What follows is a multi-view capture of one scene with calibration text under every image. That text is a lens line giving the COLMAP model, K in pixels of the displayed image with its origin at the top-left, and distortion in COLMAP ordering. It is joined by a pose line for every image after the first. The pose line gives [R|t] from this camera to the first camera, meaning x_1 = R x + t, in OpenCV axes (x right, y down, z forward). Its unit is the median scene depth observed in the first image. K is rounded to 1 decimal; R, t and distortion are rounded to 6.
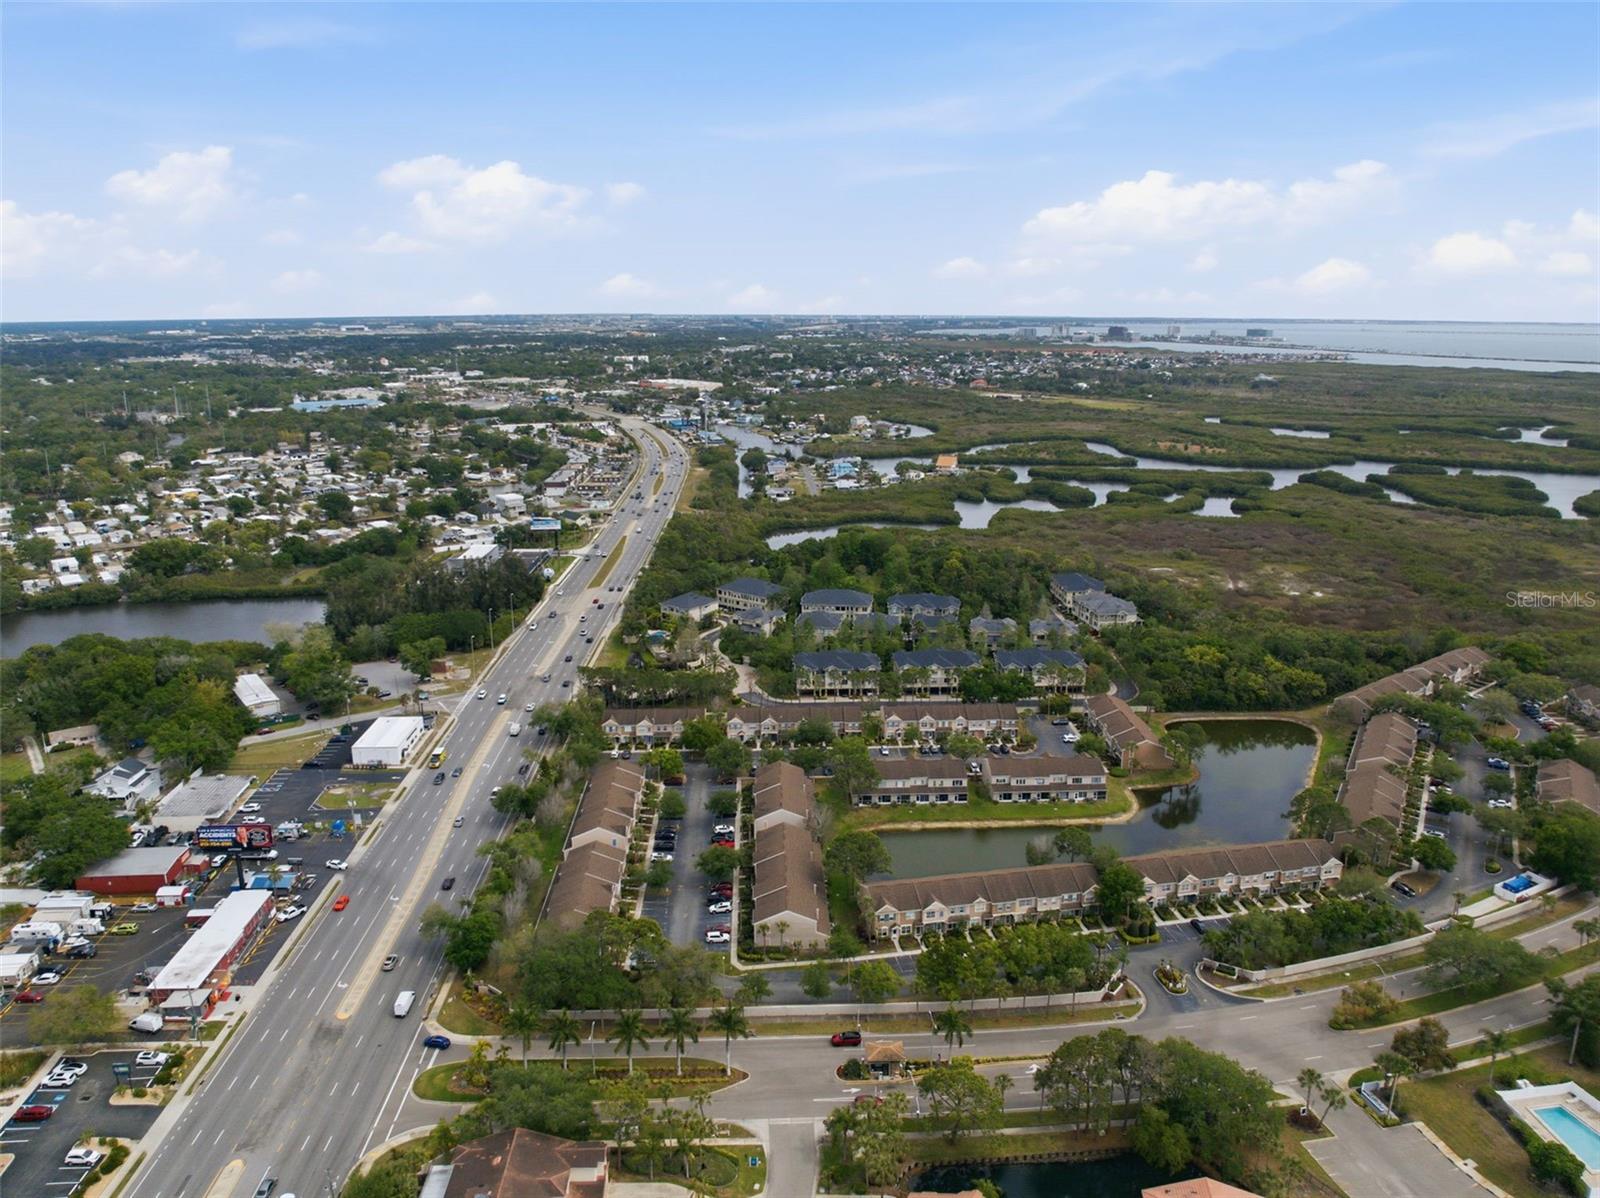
lens RADIAL K [[1109.5, 0, 799.7], [0, 1109.5, 545.4], [0, 0, 1]] dist [-0.032156, 0.001177]
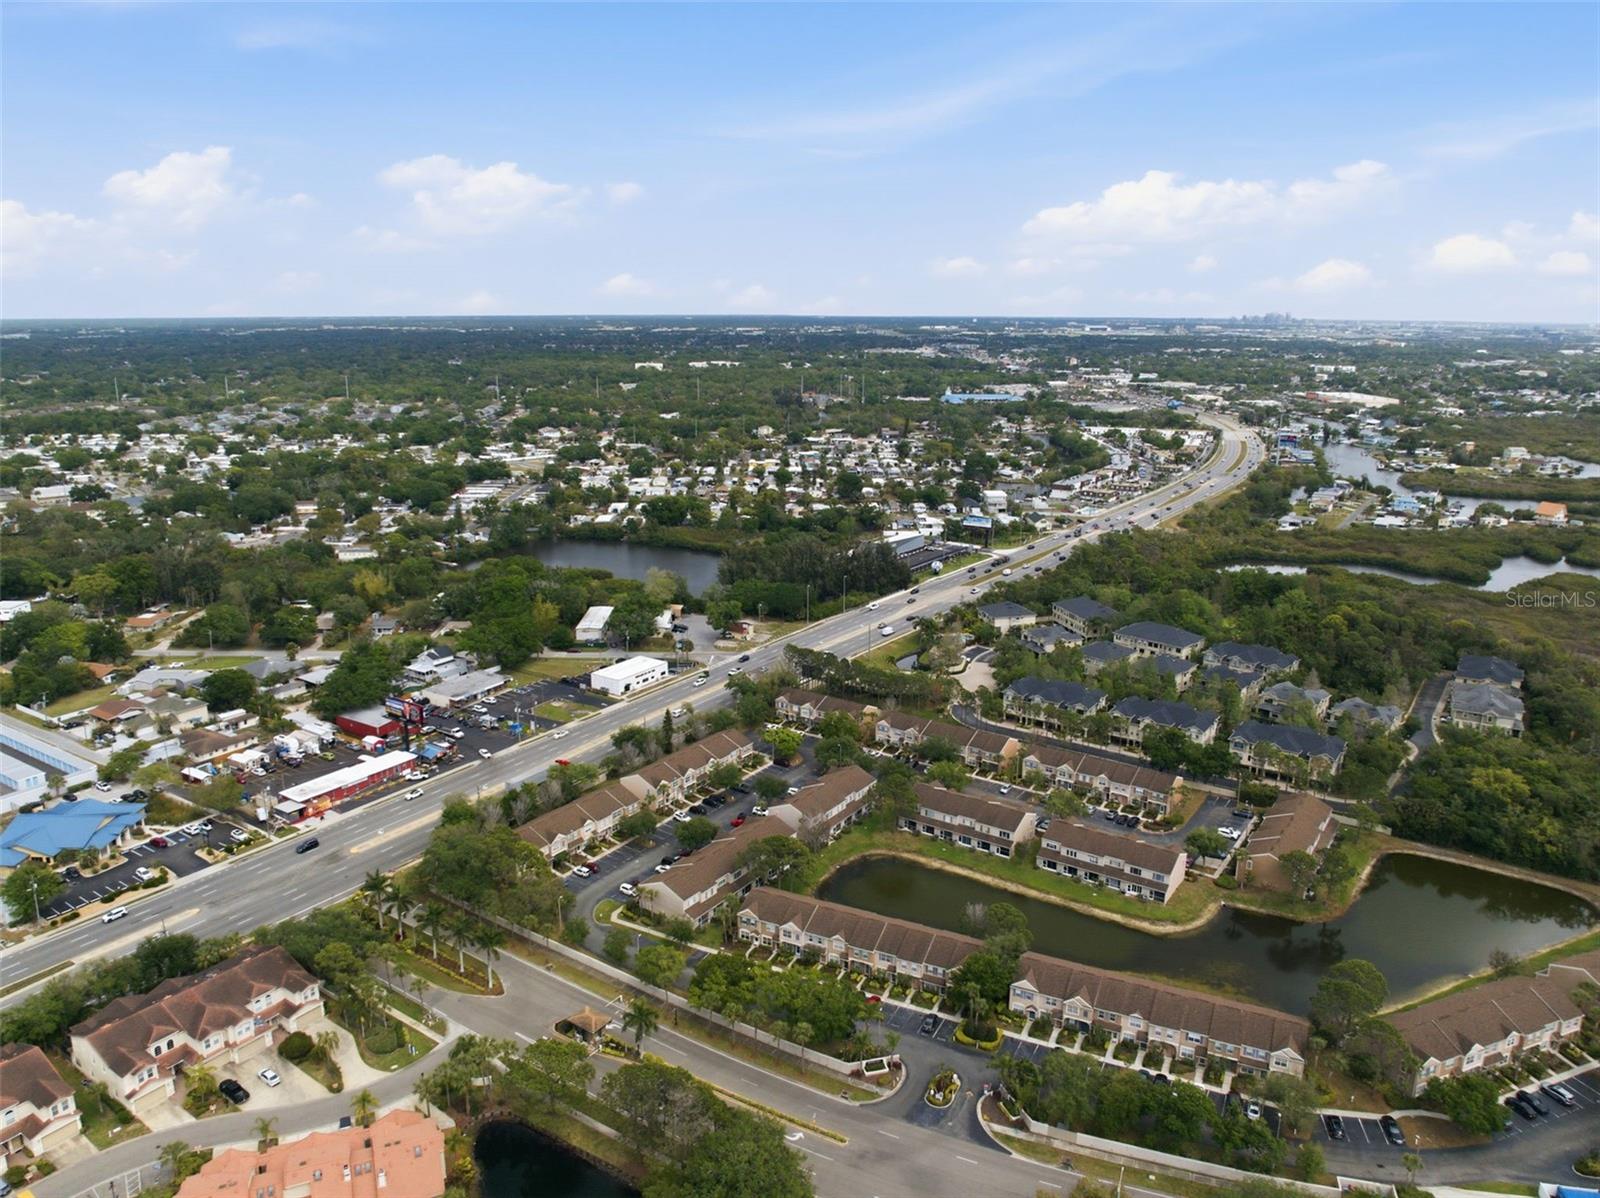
lens RADIAL K [[1131.4, 0, 800.0], [0, 1131.4, 599.0], [0, 0, 1]] dist [-0.039562, -0.003098]
pose [[0.802632, 0.153215, -0.576461, 0.504586], [-0.130031, 0.988148, 0.081587, -0.024227], [0.582129, 0.009474, 0.813041, 0.169691]]
